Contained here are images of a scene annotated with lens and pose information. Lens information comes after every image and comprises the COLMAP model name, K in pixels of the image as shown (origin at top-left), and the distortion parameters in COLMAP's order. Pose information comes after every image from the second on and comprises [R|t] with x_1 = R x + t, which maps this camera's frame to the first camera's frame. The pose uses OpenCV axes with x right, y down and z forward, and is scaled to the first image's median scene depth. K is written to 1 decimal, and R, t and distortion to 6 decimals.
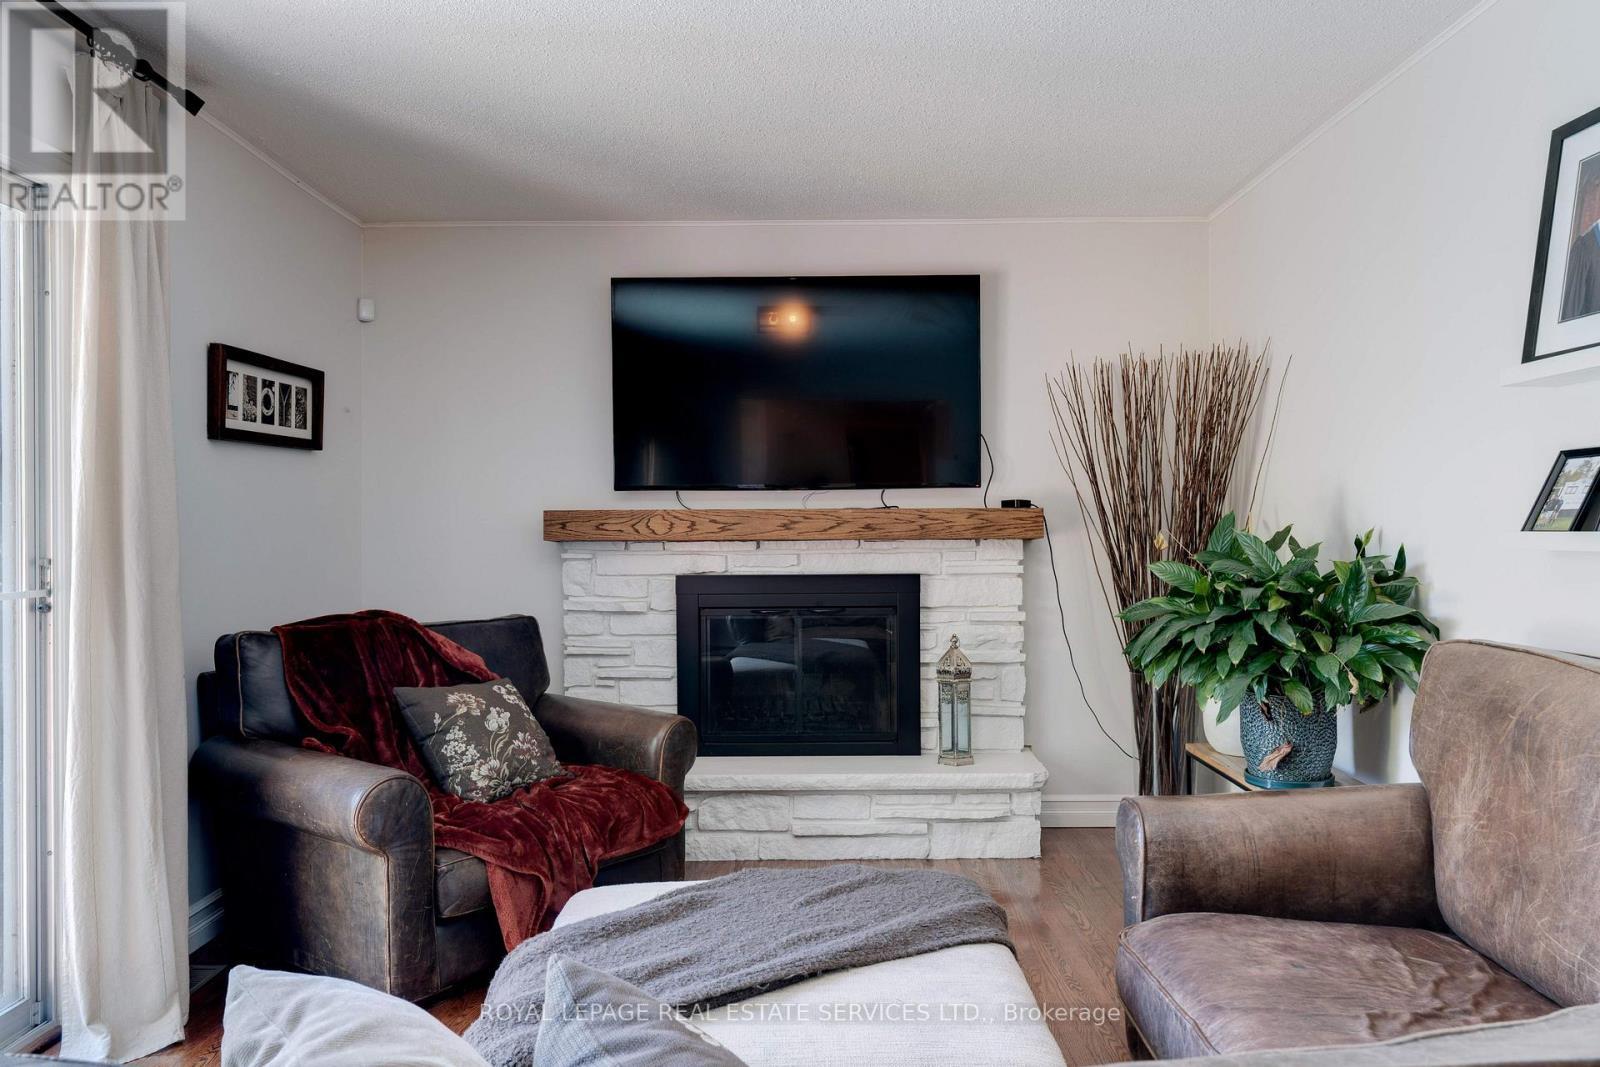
lens RADIAL K [[1126.9, 0, 797.4], [0, 1126.9, 533.9], [0, 0, 1]] dist [-0.007202, 0.006990]
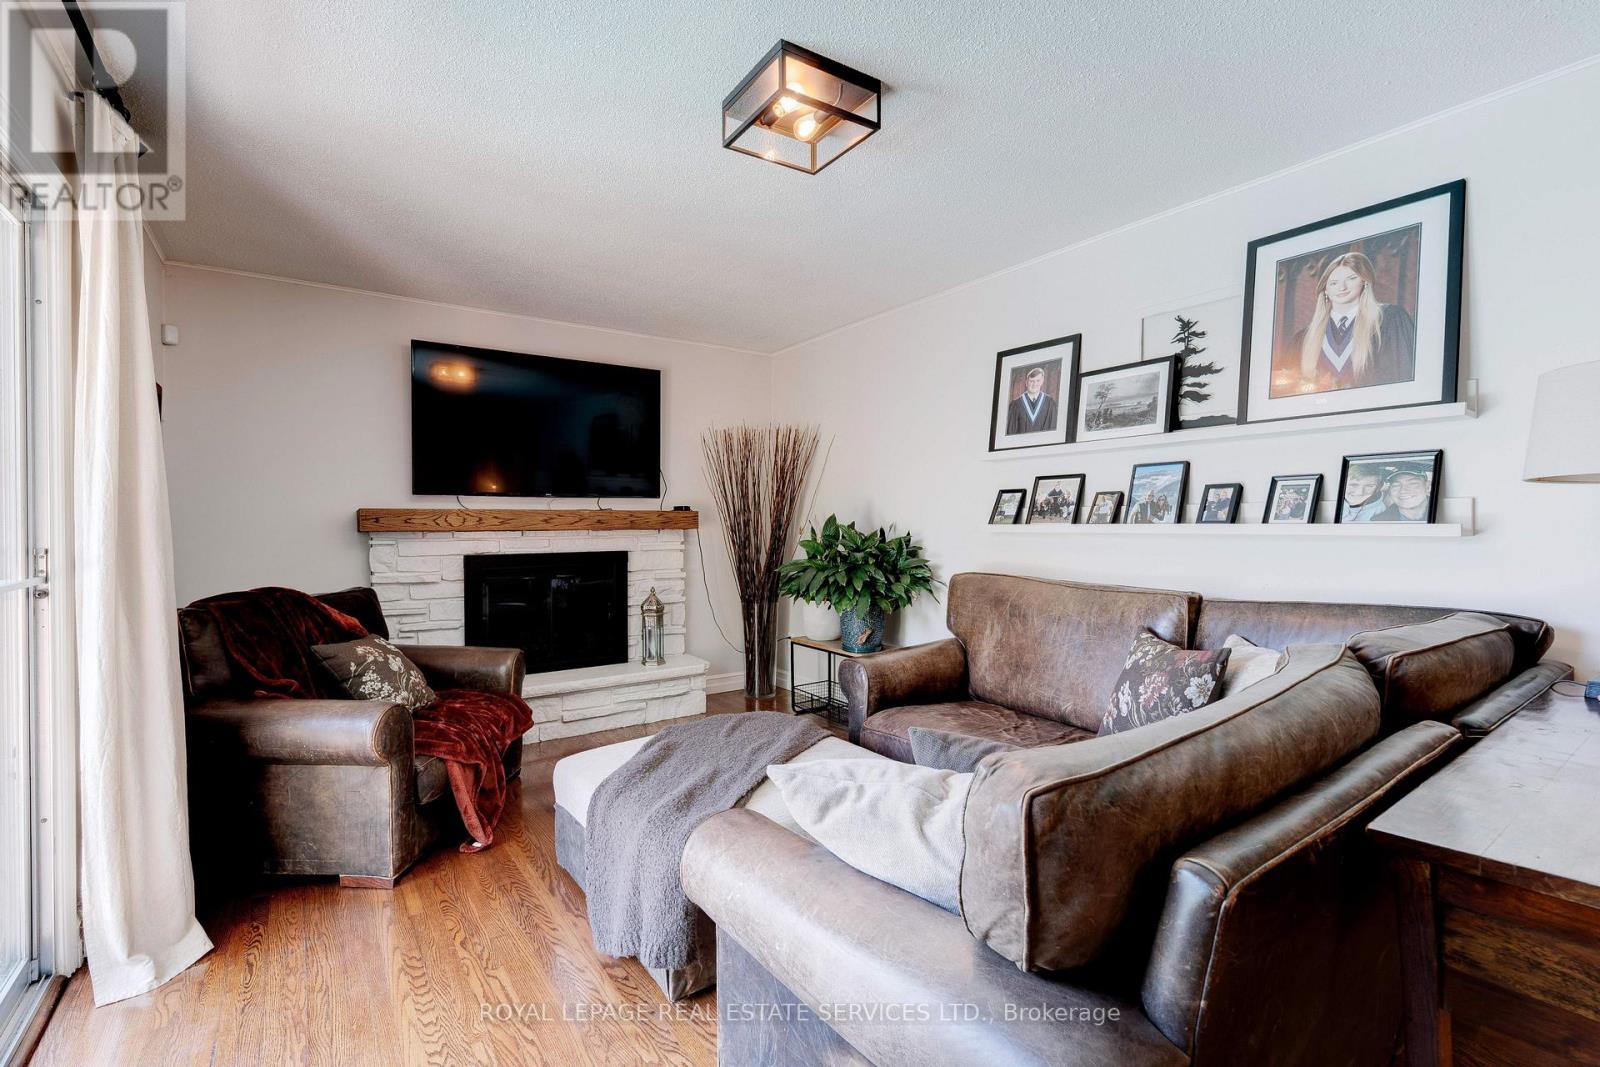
lens RADIAL K [[720.7, 0, 803.9], [0, 720.7, 530.2], [0, 0, 1]] dist [-0.004729, 0.000531]
pose [[0.814481, -0.003585, 0.580179, -0.336300], [0.001070, 0.999988, 0.004677, 0.001592], [-0.580189, -0.003189, 0.814475, 0.010092]]
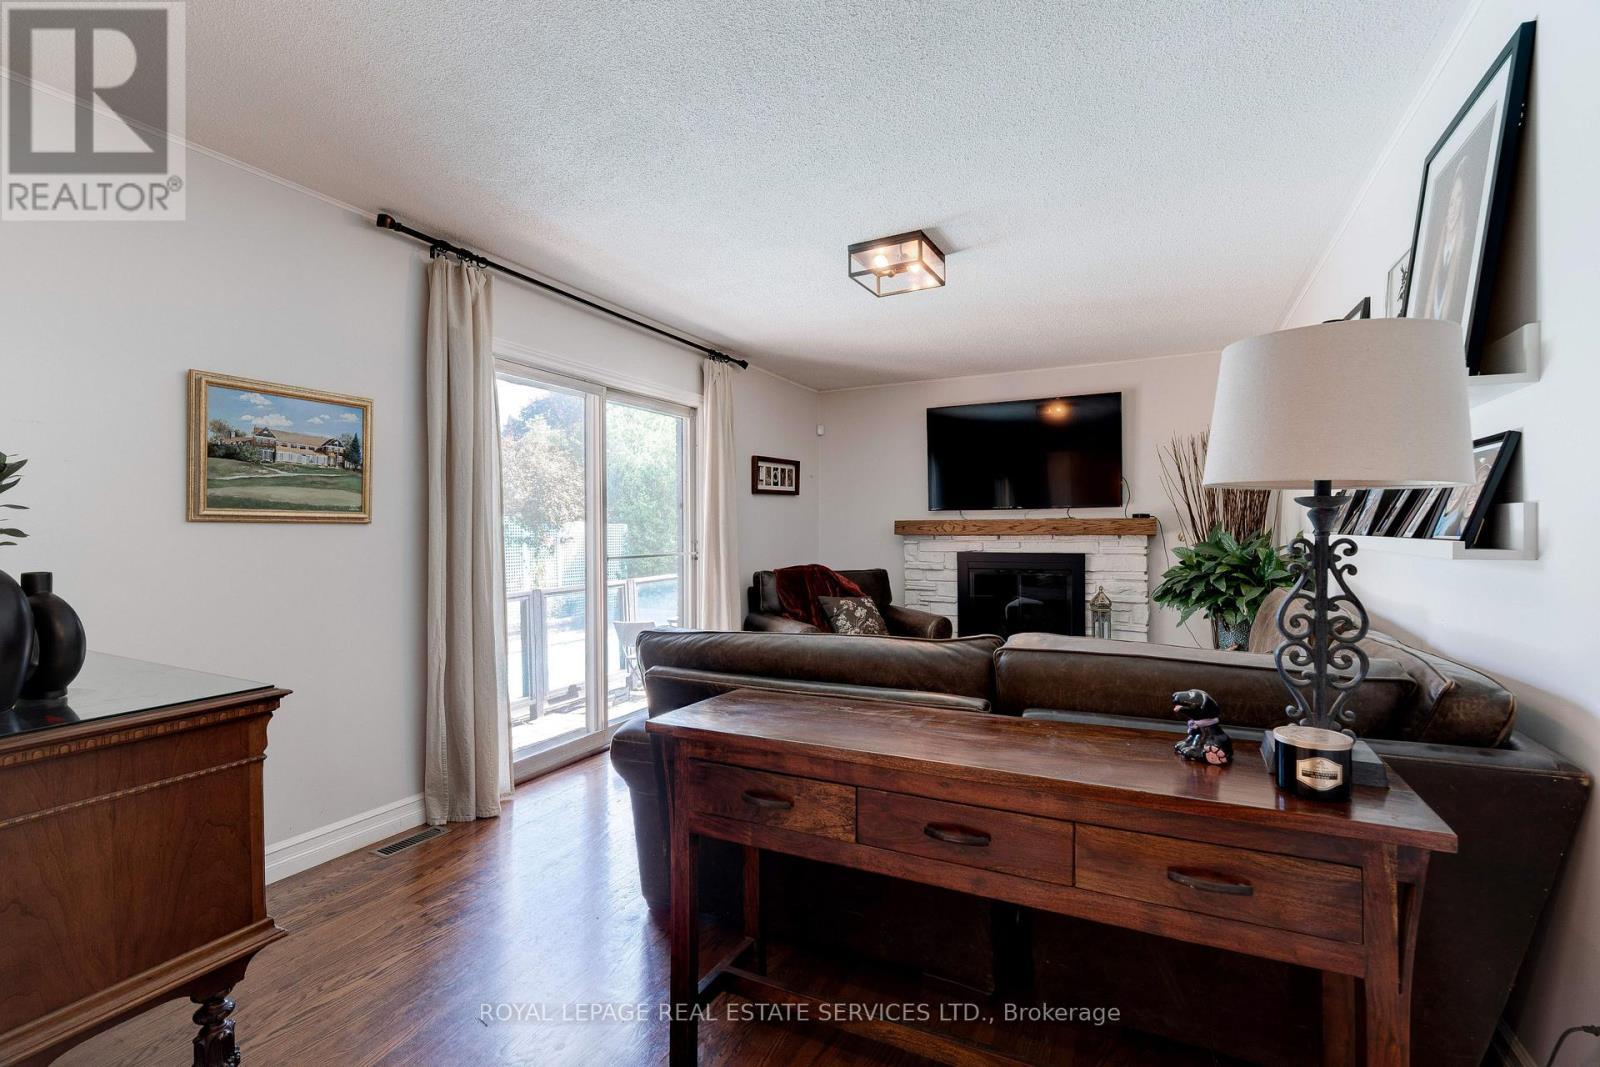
lens RADIAL K [[720.7, 0, 799.5], [0, 720.7, 537.3], [0, 0, 1]] dist [-0.004729, 0.000531]
pose [[0.894885, 0.006479, -0.446250, 0.257875], [-0.001366, 0.999930, 0.011779, -0.006043], [0.446295, -0.009931, 0.894831, -0.348573]]
